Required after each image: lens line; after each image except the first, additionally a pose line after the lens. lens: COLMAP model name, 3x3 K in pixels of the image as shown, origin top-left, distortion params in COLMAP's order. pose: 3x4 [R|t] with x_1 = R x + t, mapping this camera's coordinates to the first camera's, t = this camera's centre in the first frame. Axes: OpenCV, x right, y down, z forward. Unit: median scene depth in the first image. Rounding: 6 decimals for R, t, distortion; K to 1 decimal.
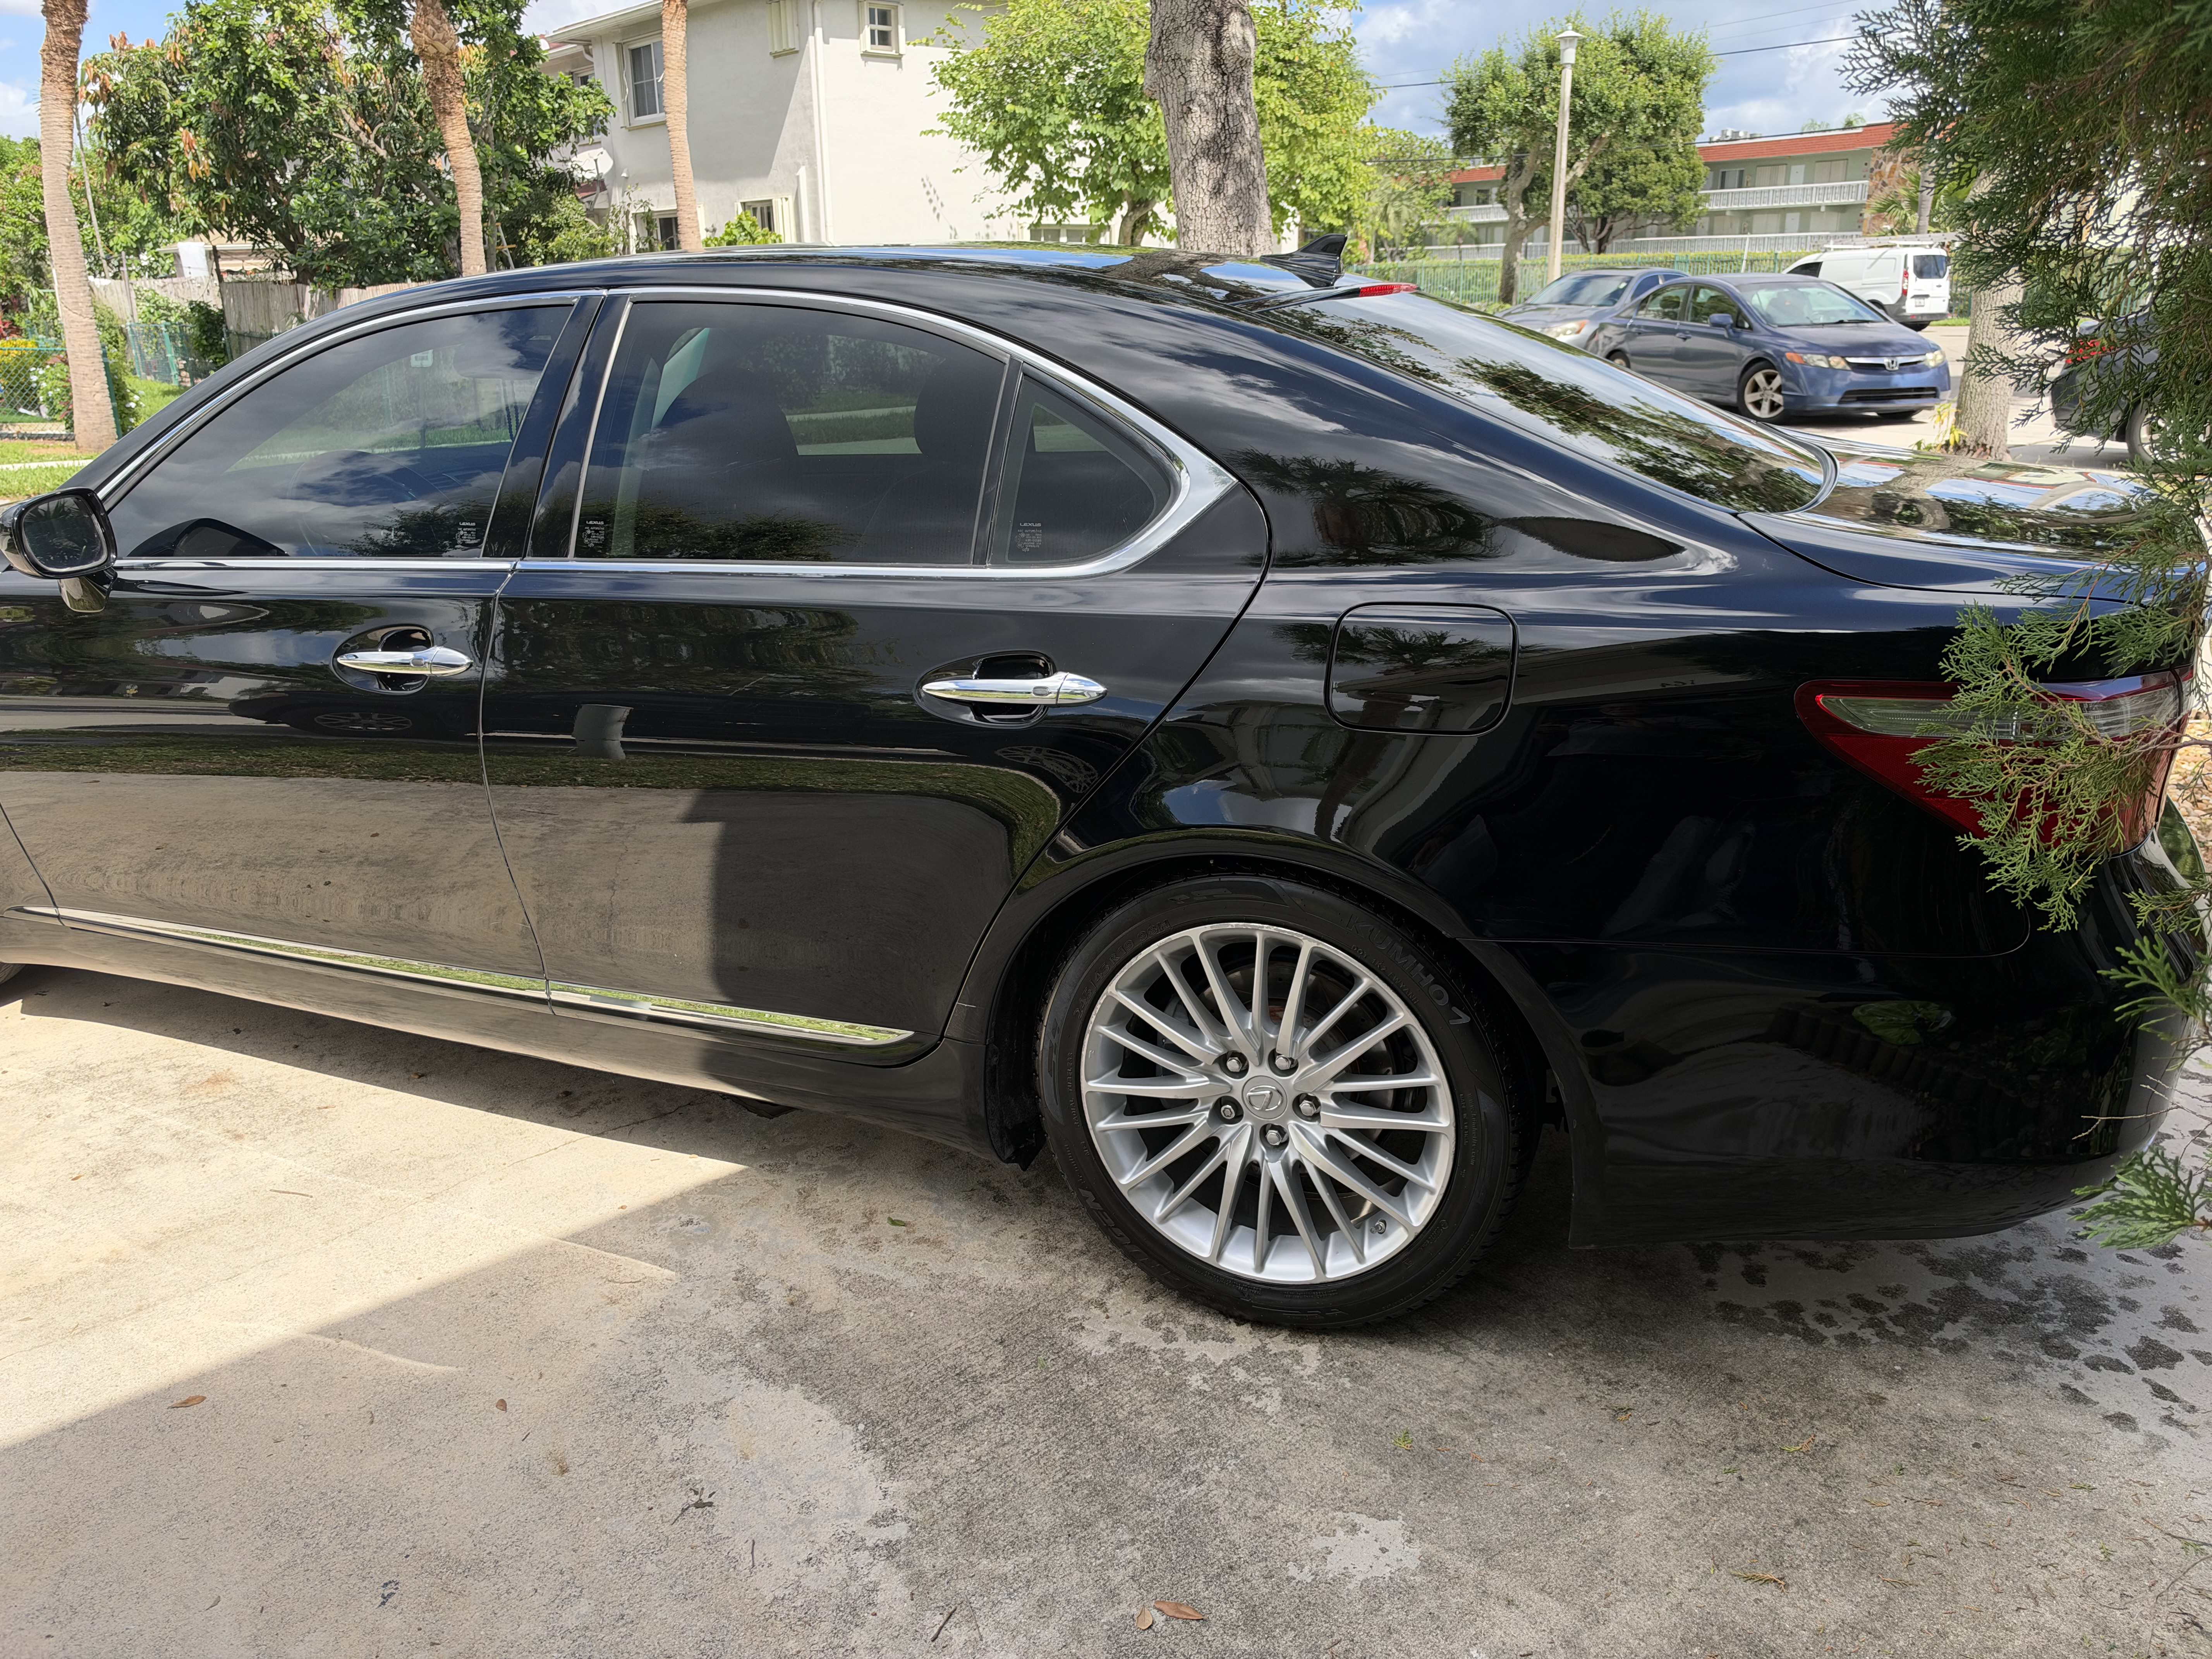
lens RADIAL K [[1570.3, 0, 1107.8], [0, 1570.3, 866.9], [0, 0, 1]] dist [0.103545, -0.210004]
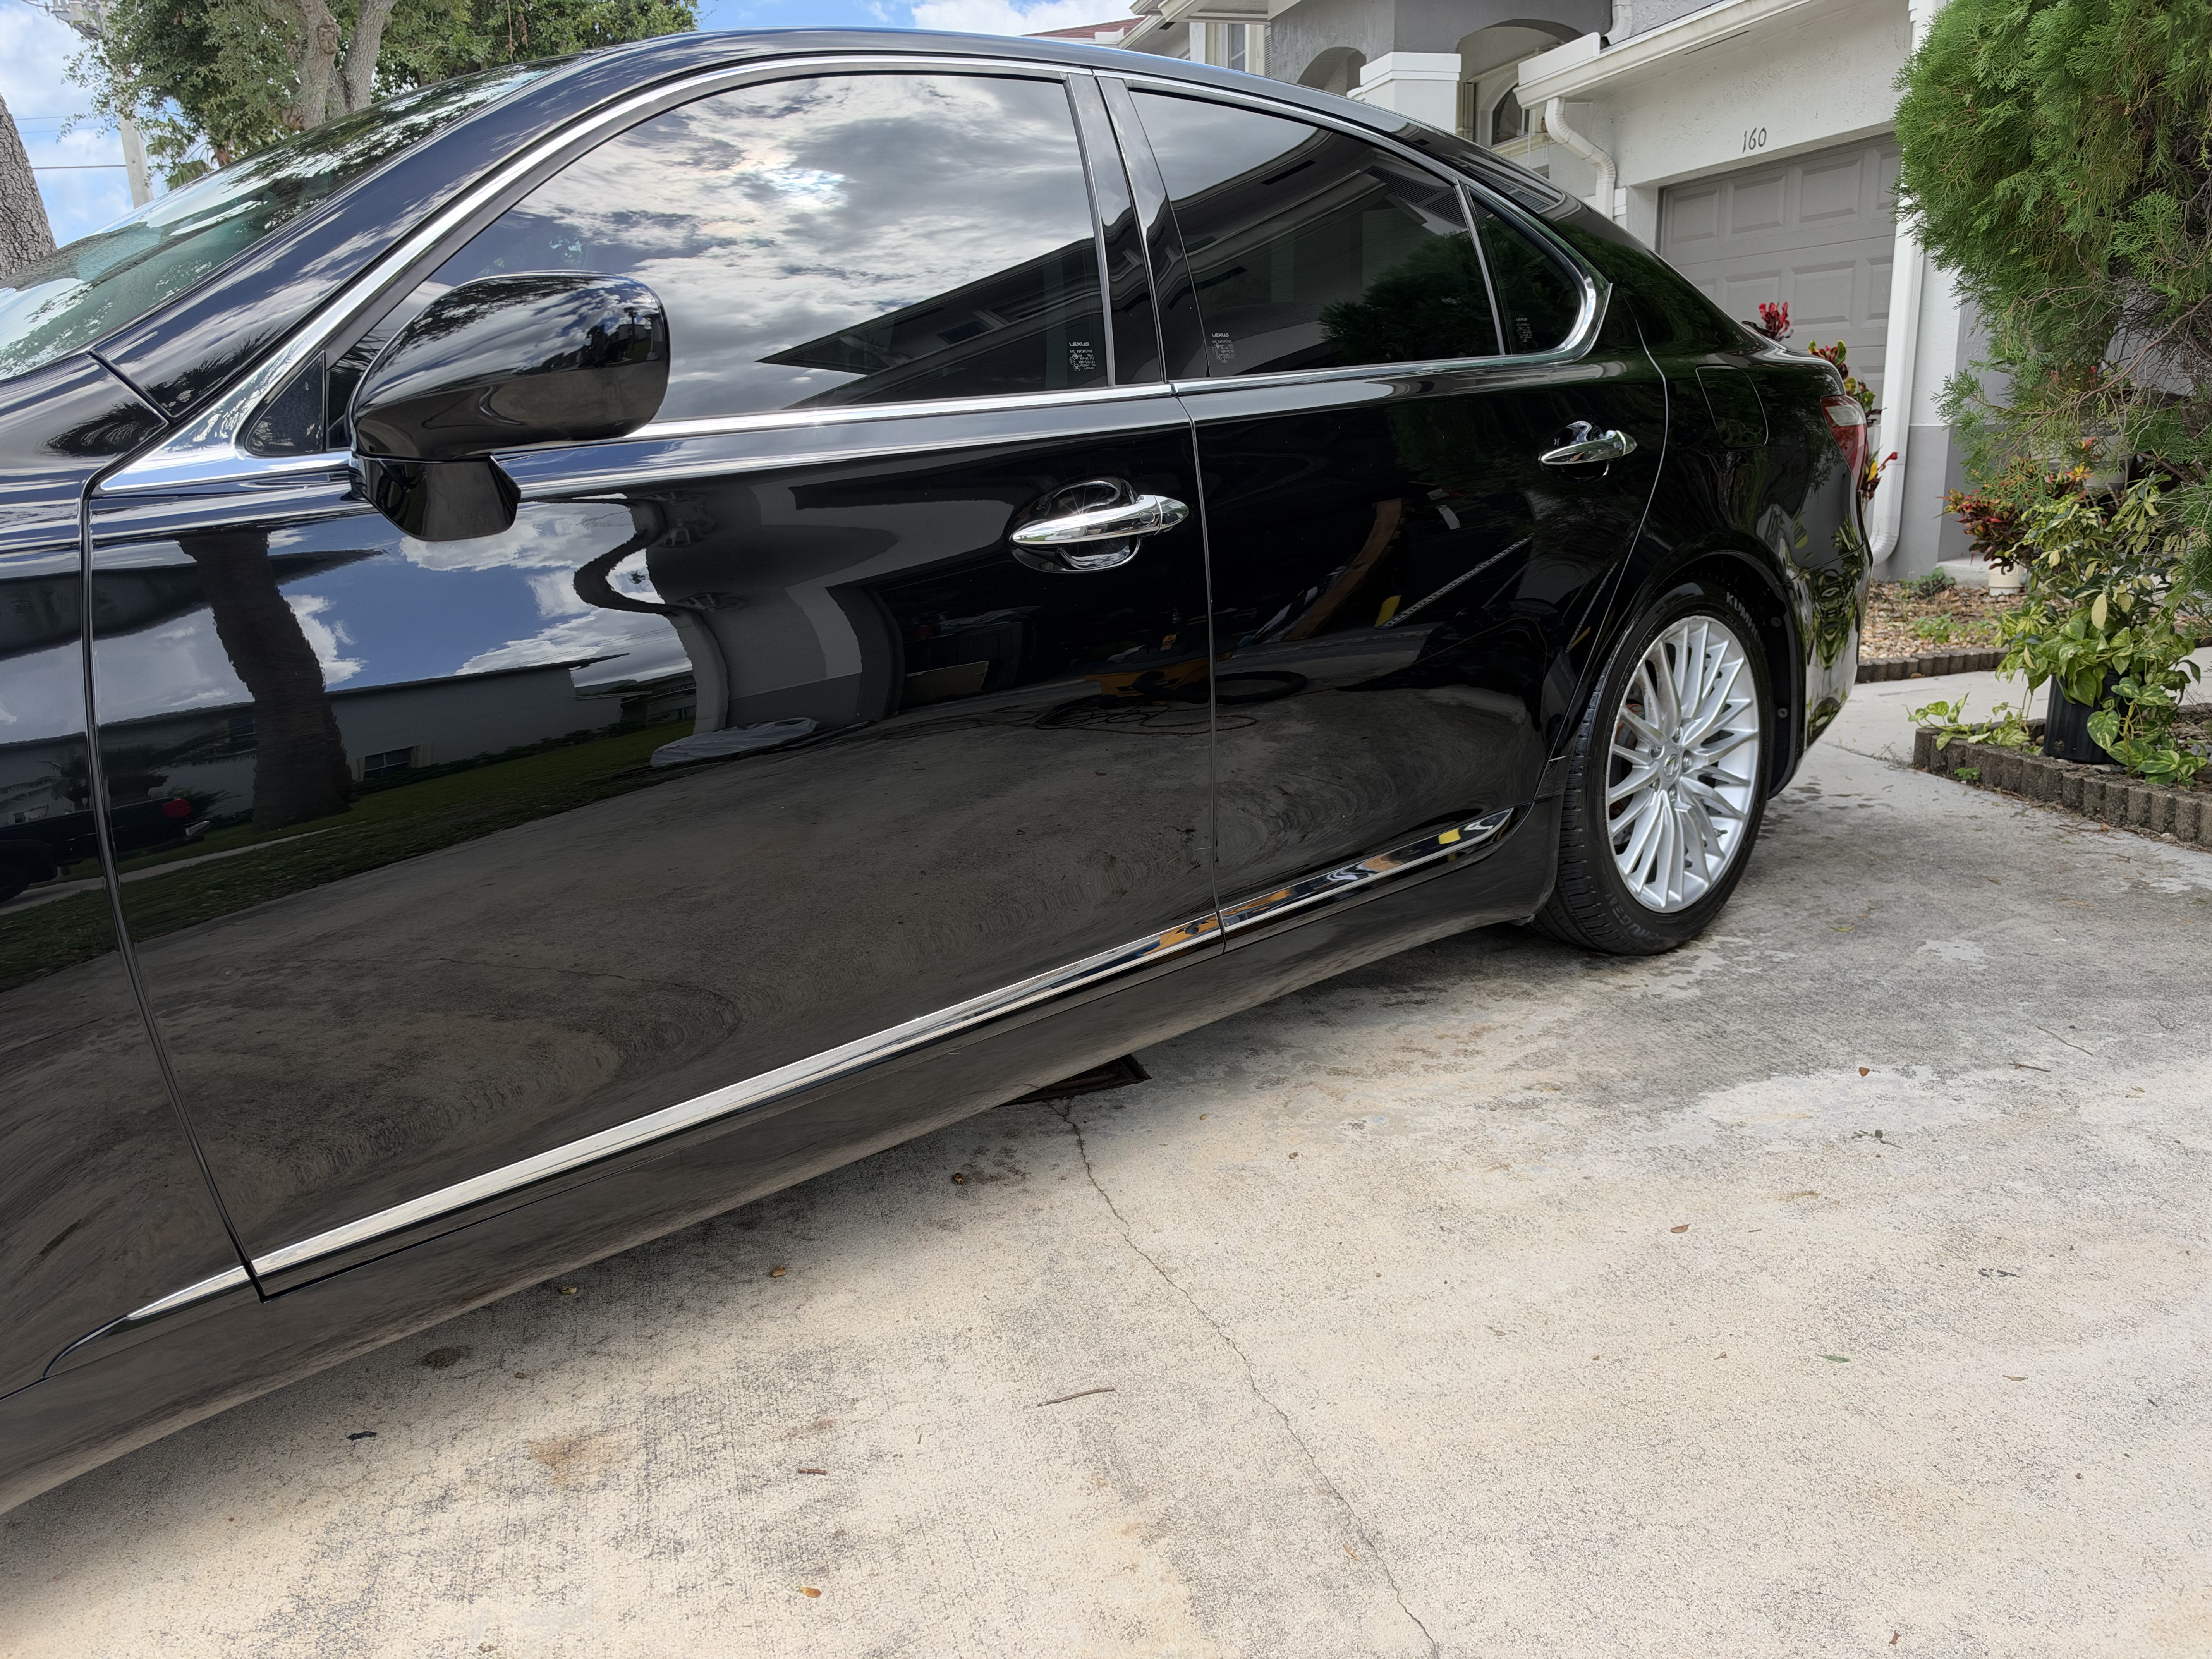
lens RADIAL K [[1606.5, 0, 1075.9], [0, 1606.5, 859.3], [0, 0, 1]] dist [-0.004255, -0.006617]
pose [[0.451667, -0.242194, 0.858684, -1.009475], [0.327718, 0.940206, 0.092809, -0.049130], [-0.829818, 0.239488, 0.504031, 0.601093]]
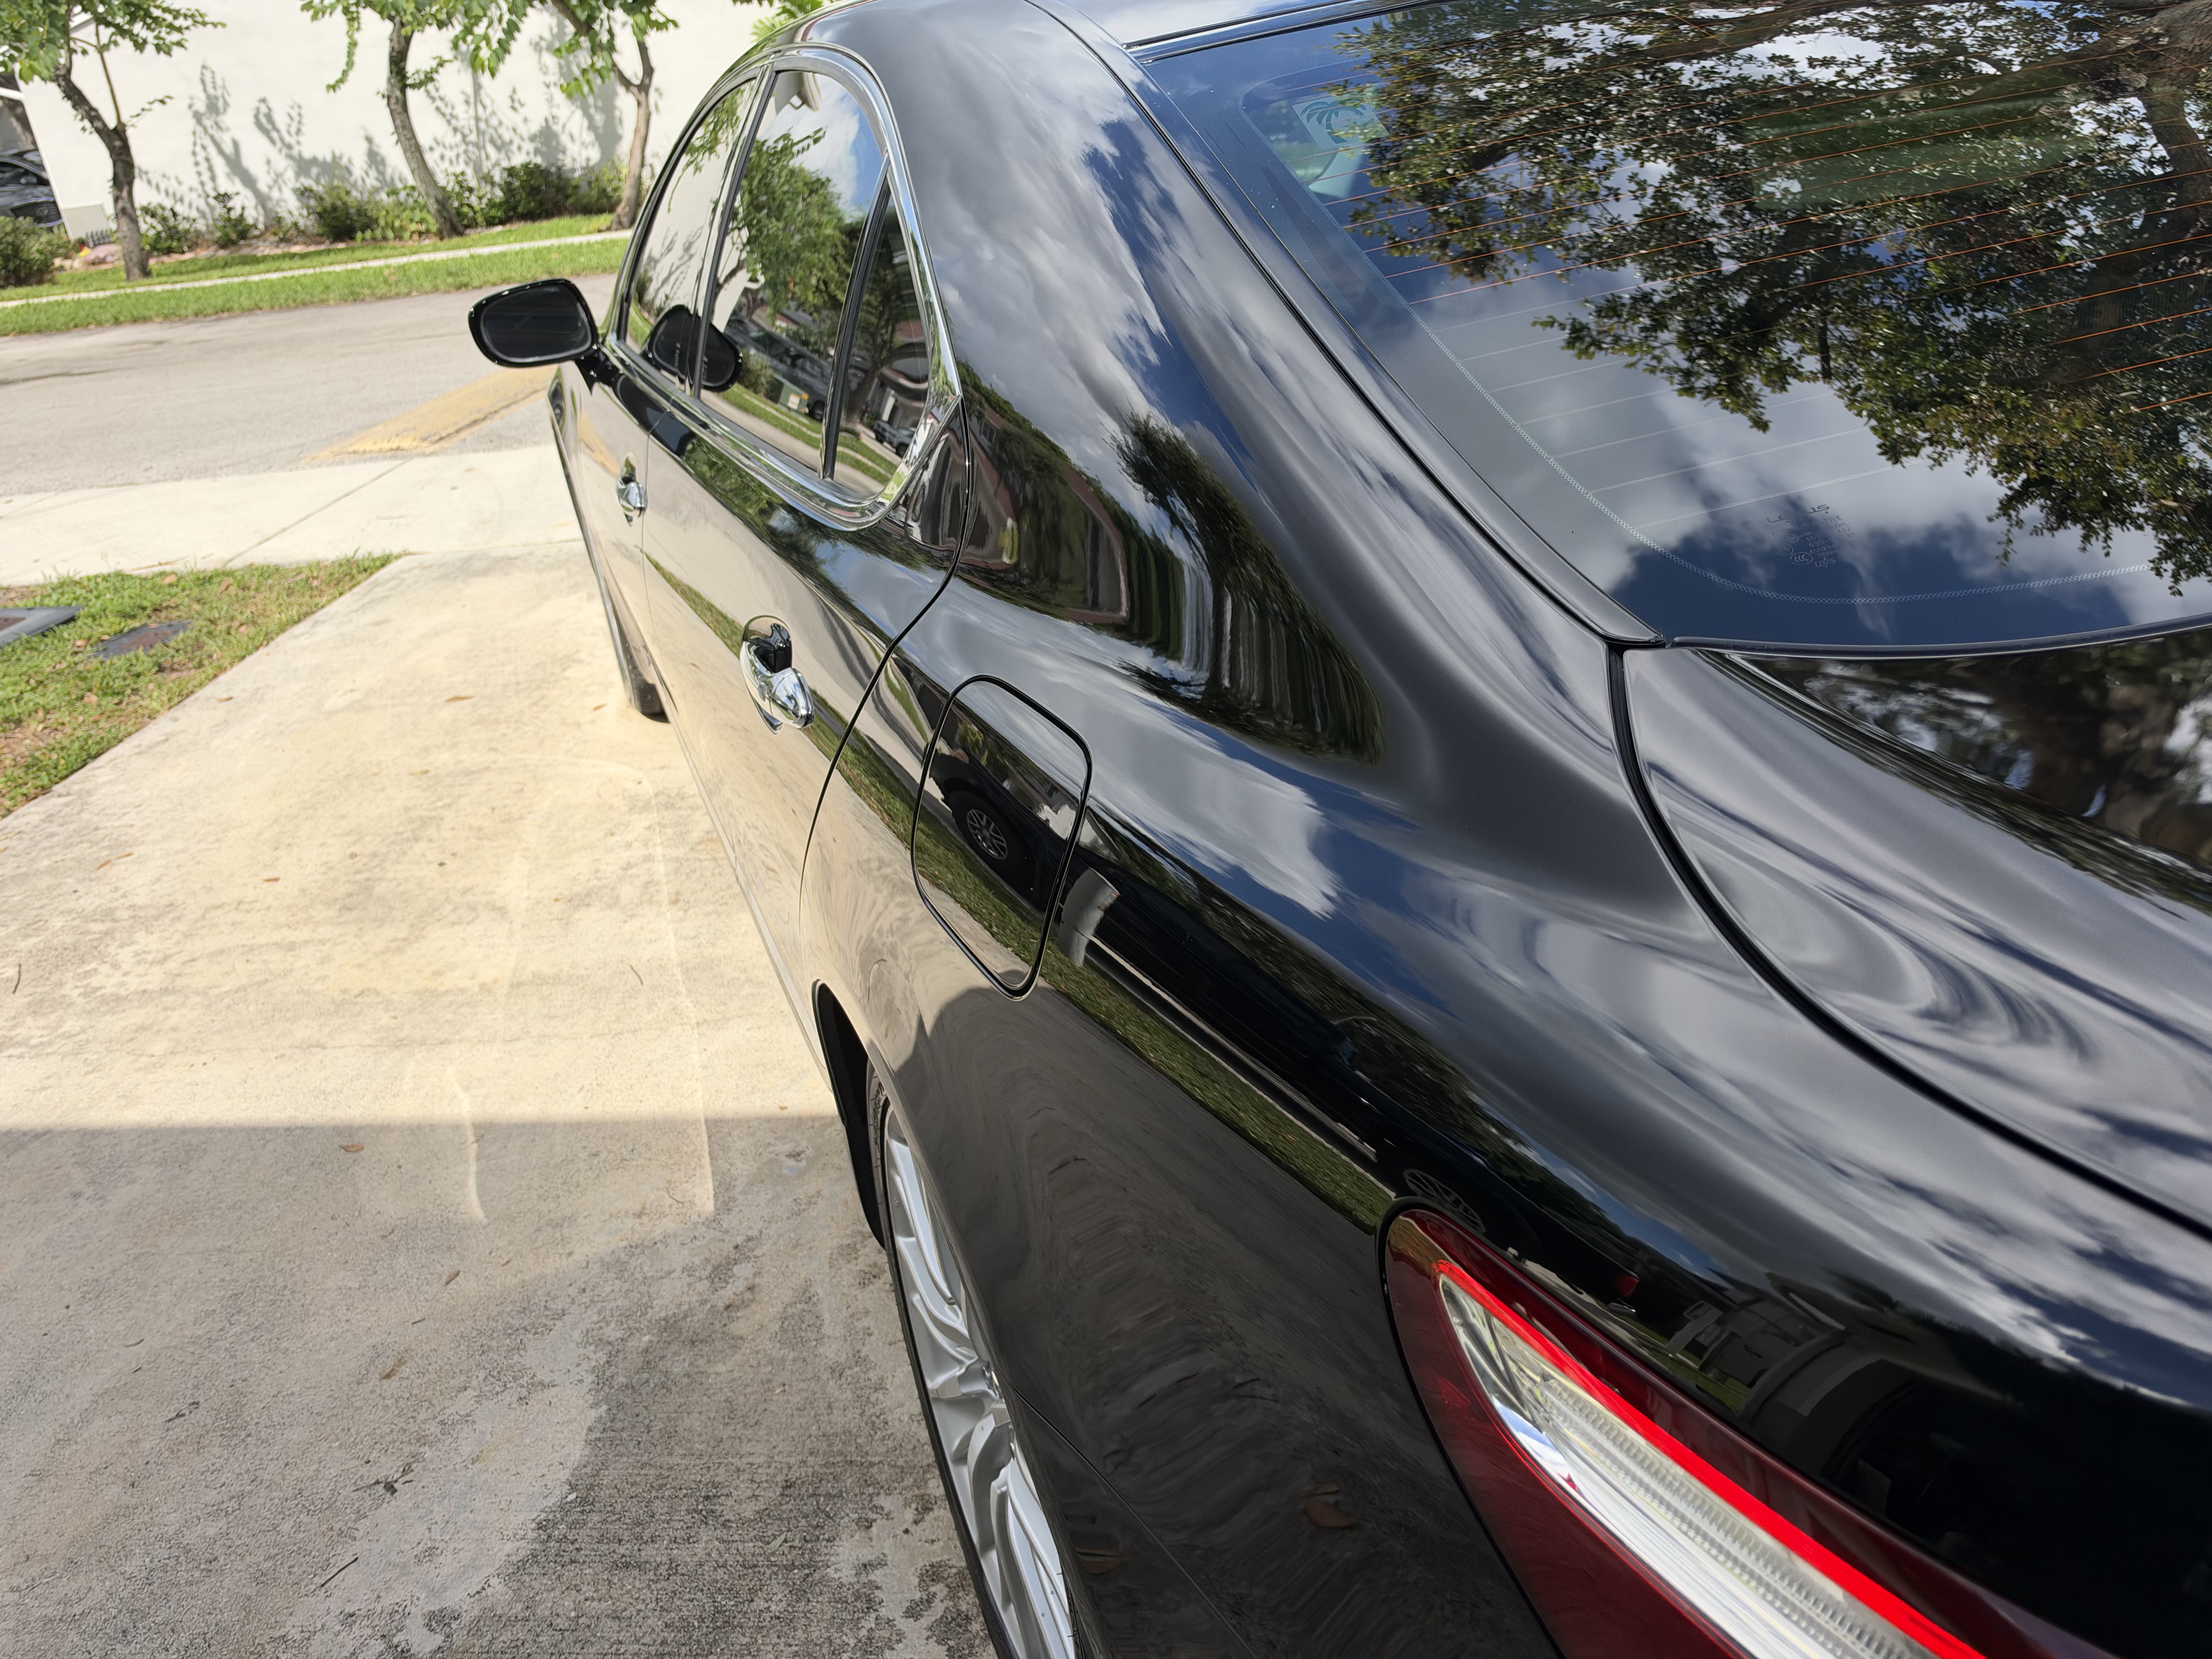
lens RADIAL K [[1582.4, 0, 1115.4], [0, 1582.4, 875.2], [0, 0, 1]] dist [-0.007421, -0.006290]
pose [[0.686039, 0.286125, -0.668941, 0.391062], [-0.158080, 0.956080, 0.246822, -0.168795], [0.710184, -0.063583, 0.701139, 0.476938]]
